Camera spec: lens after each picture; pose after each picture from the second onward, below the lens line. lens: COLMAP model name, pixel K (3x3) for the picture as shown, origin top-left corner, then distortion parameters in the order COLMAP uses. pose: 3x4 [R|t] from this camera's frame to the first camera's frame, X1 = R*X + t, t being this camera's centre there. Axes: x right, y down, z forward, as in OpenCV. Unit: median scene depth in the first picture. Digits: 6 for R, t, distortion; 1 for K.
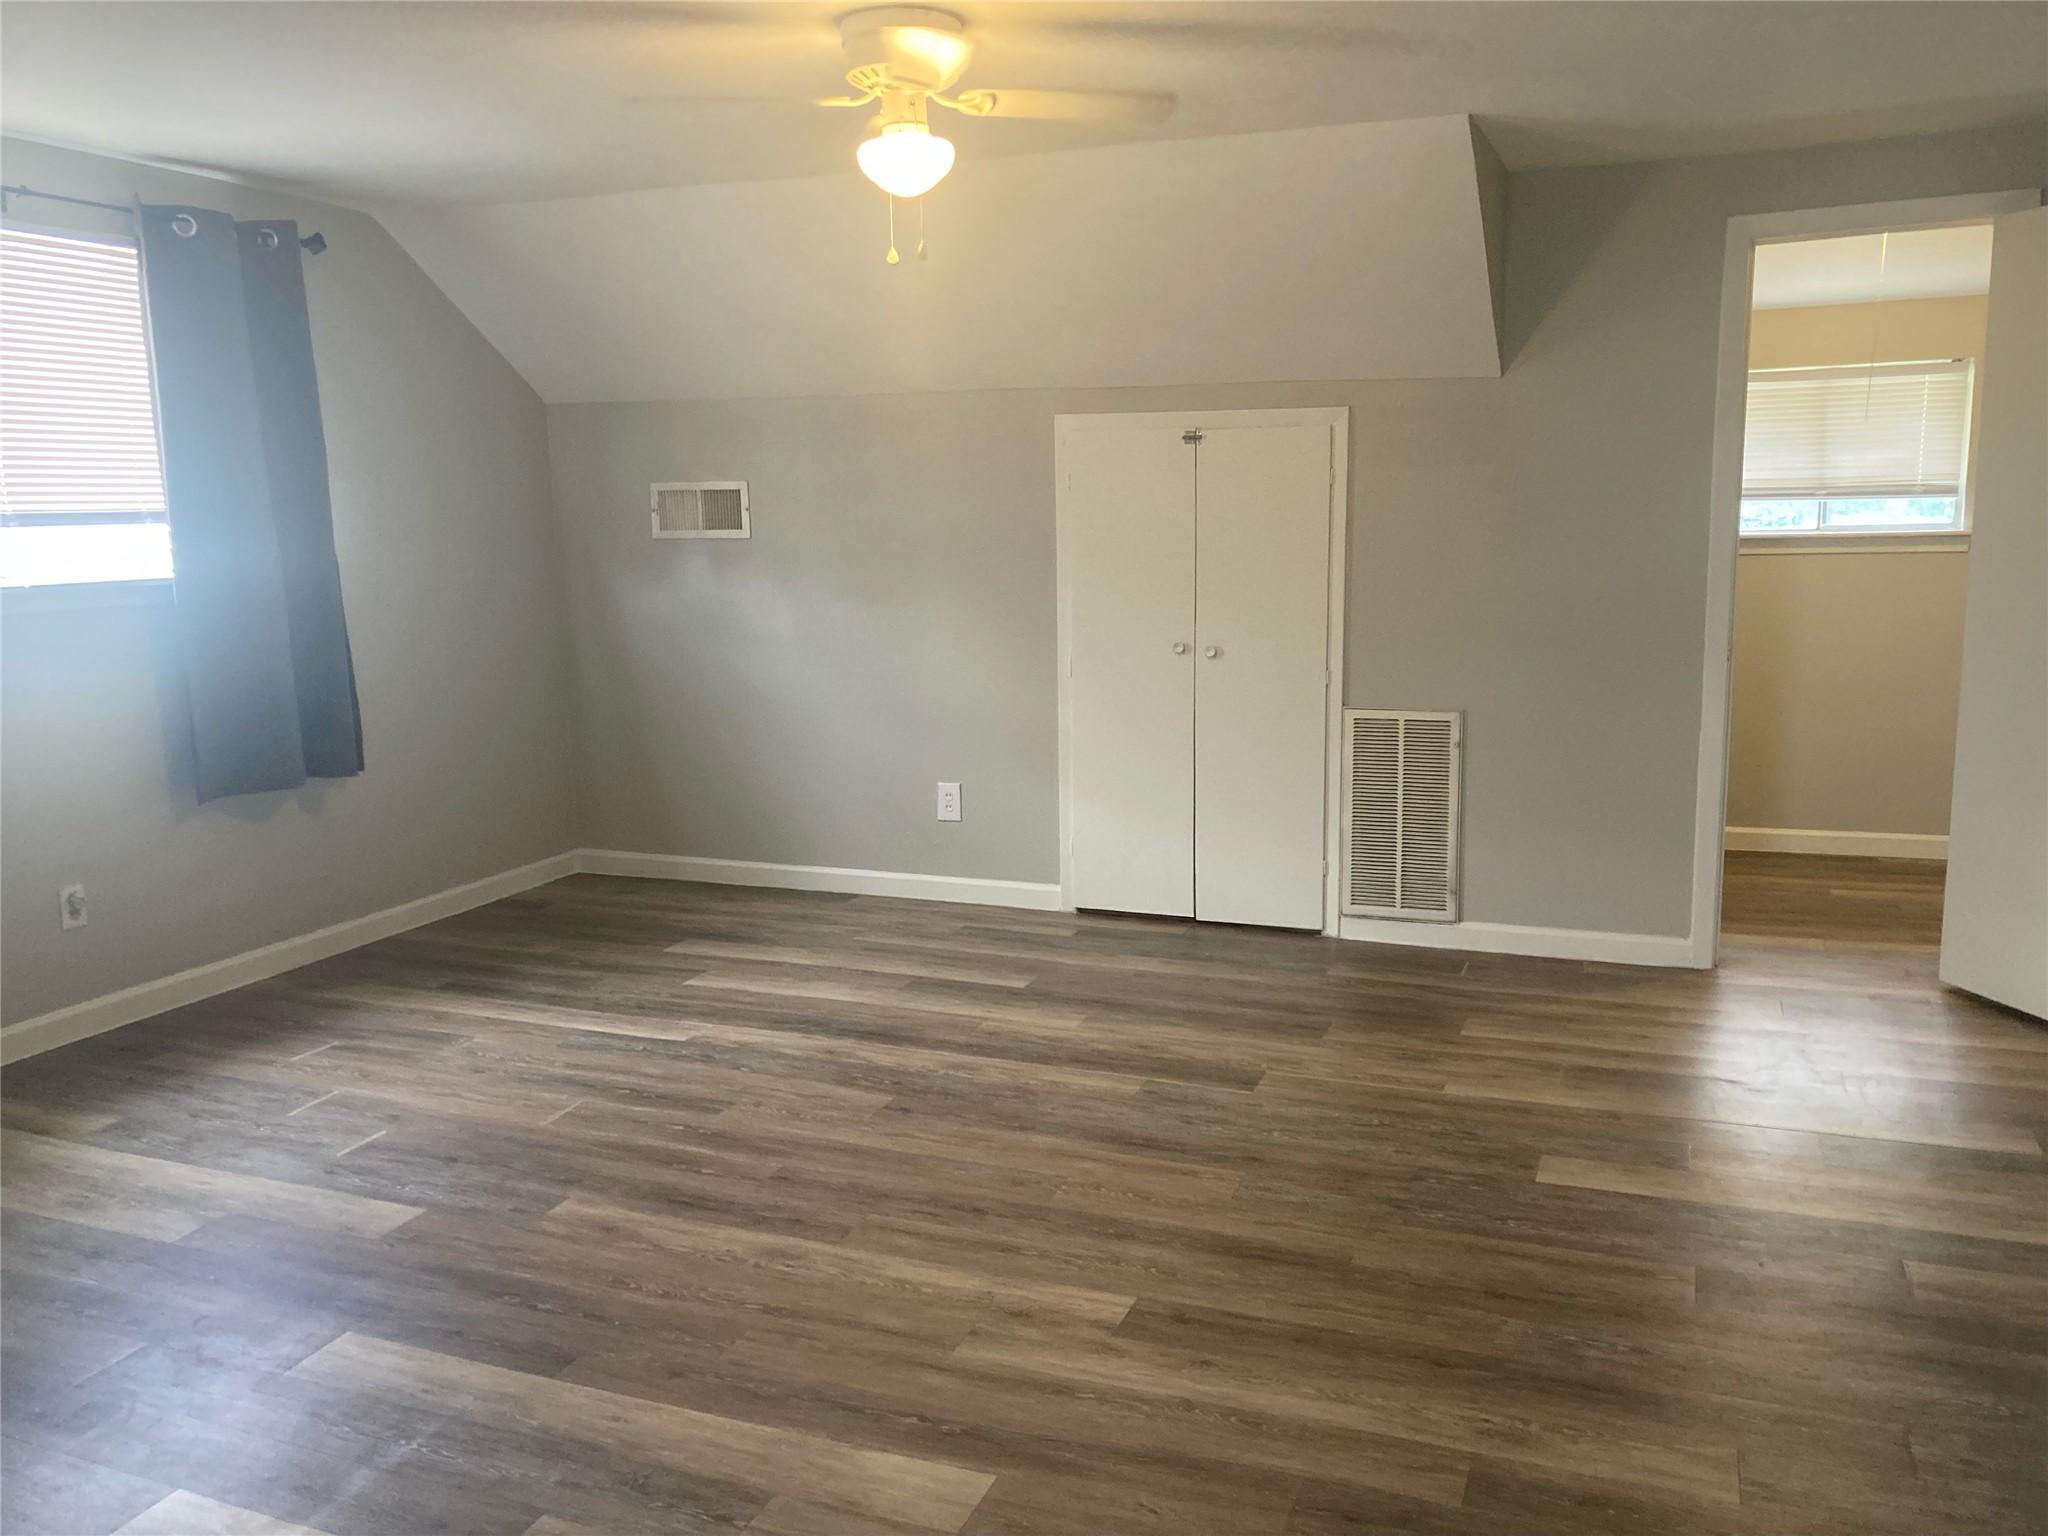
lens RADIAL K [[1680.0, 0, 1031.7], [0, 1680.0, 762.0], [0, 0, 1]] dist [0.062550, -0.111234]
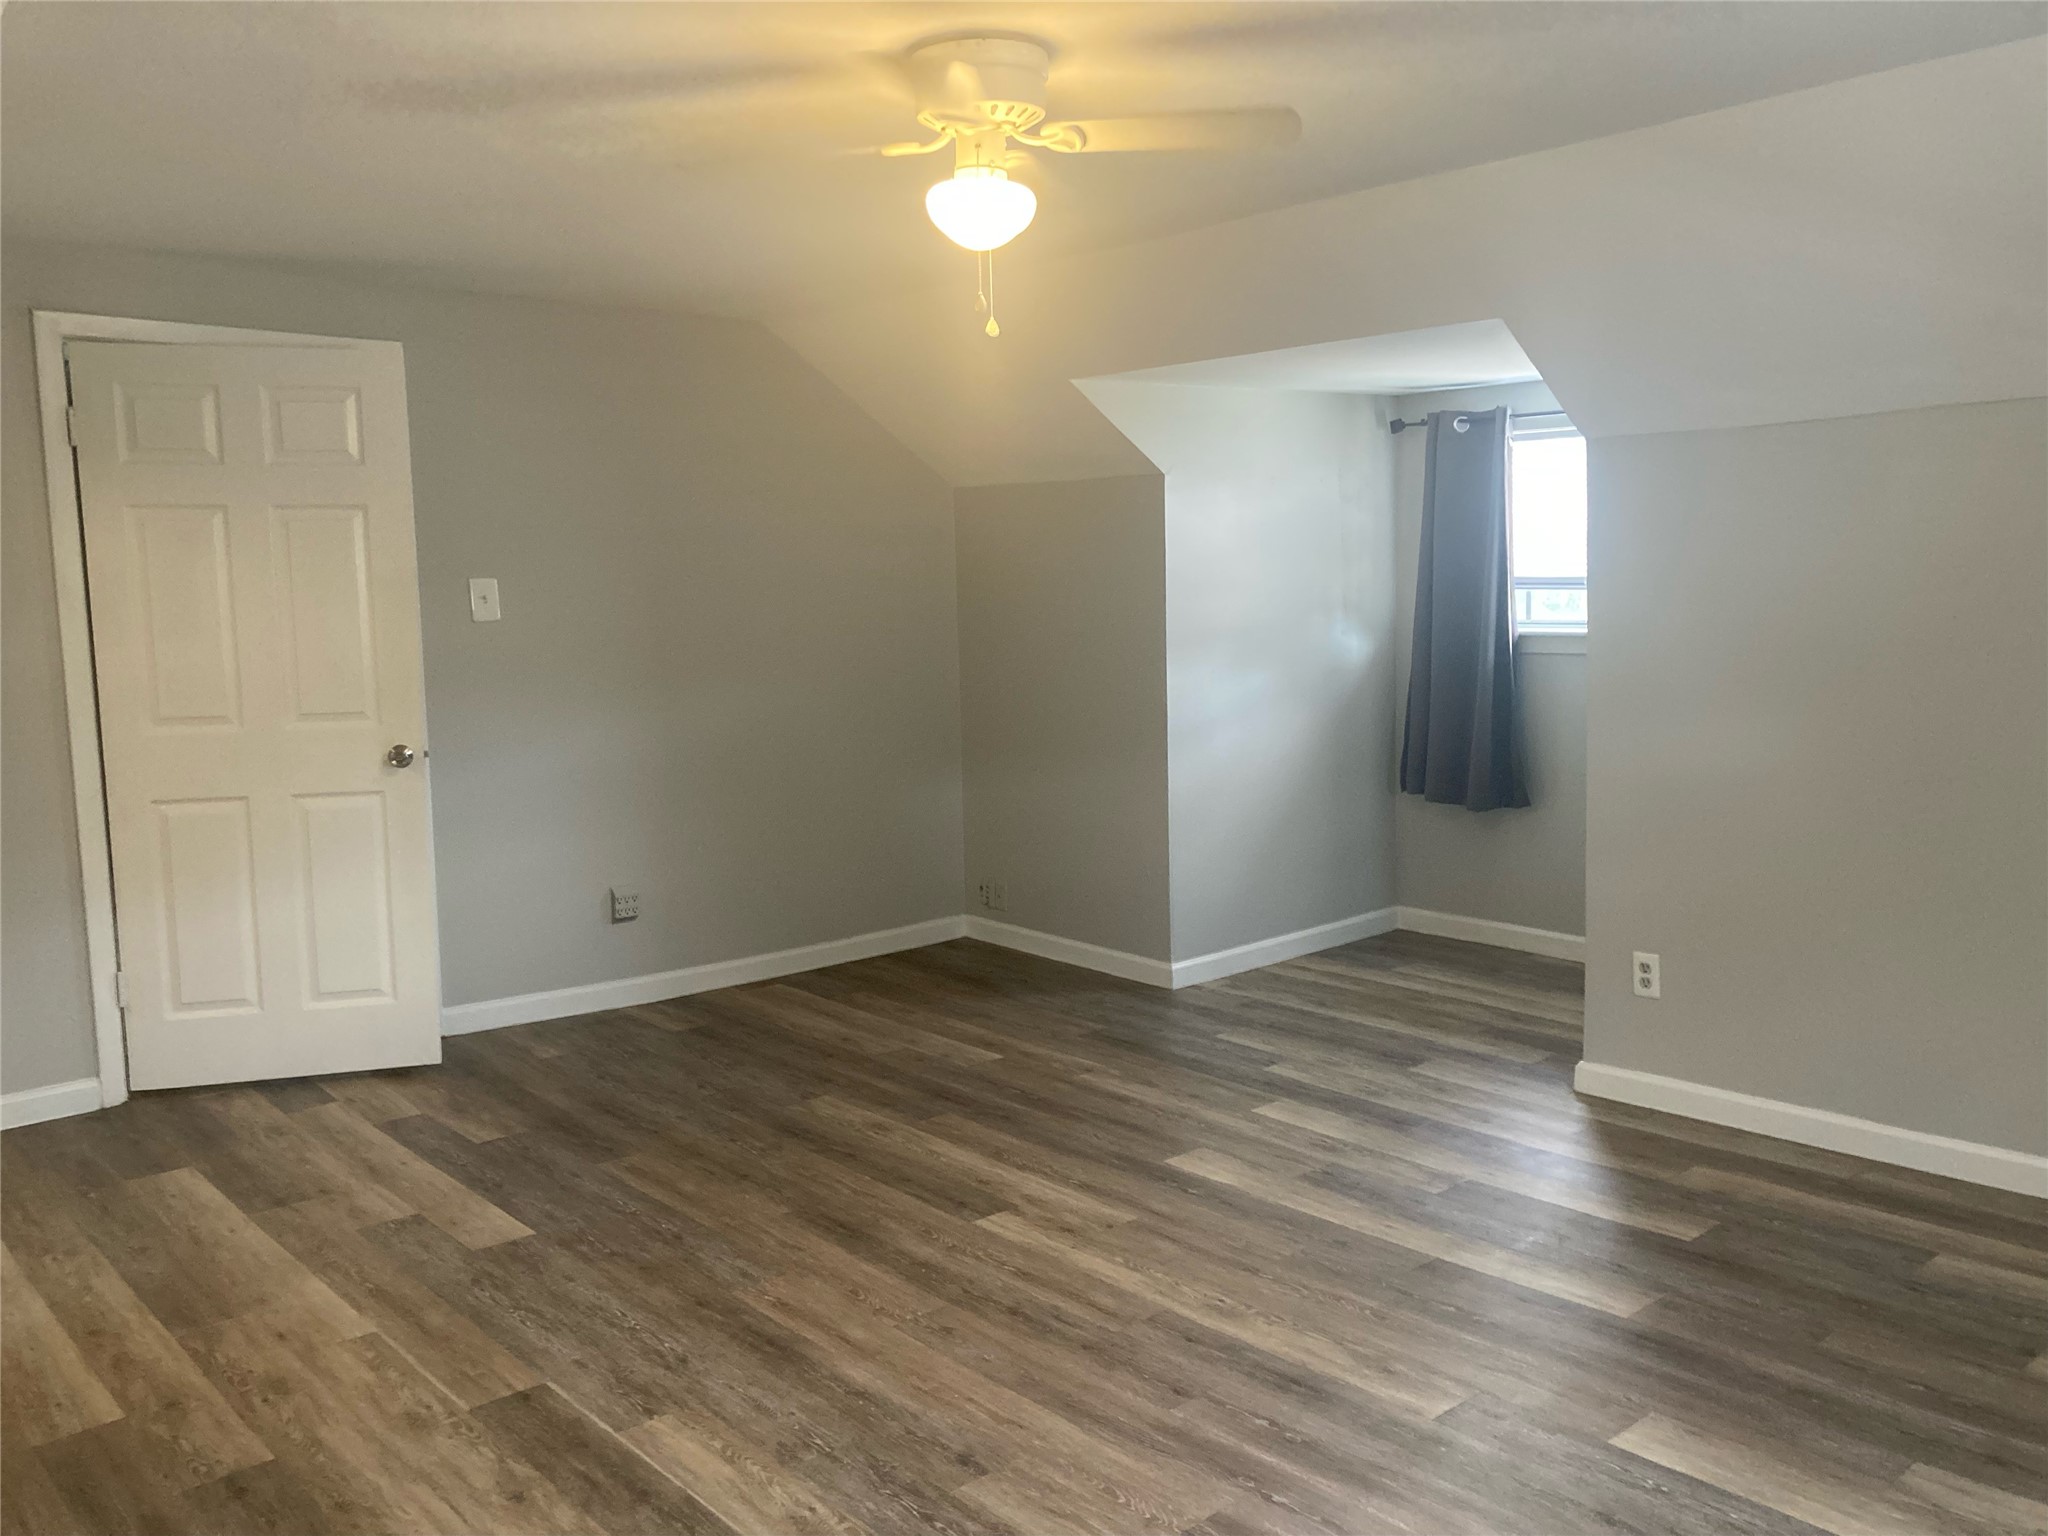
lens RADIAL K [[1680.0, 0, 1031.7], [0, 1680.0, 762.0], [0, 0, 1]] dist [0.062550, -0.111234]
pose [[-0.891225, -0.017423, 0.453227, -0.486928], [0.110342, 0.960912, 0.253915, -0.291729], [-0.439936, 0.276305, -0.854466, 1.772396]]
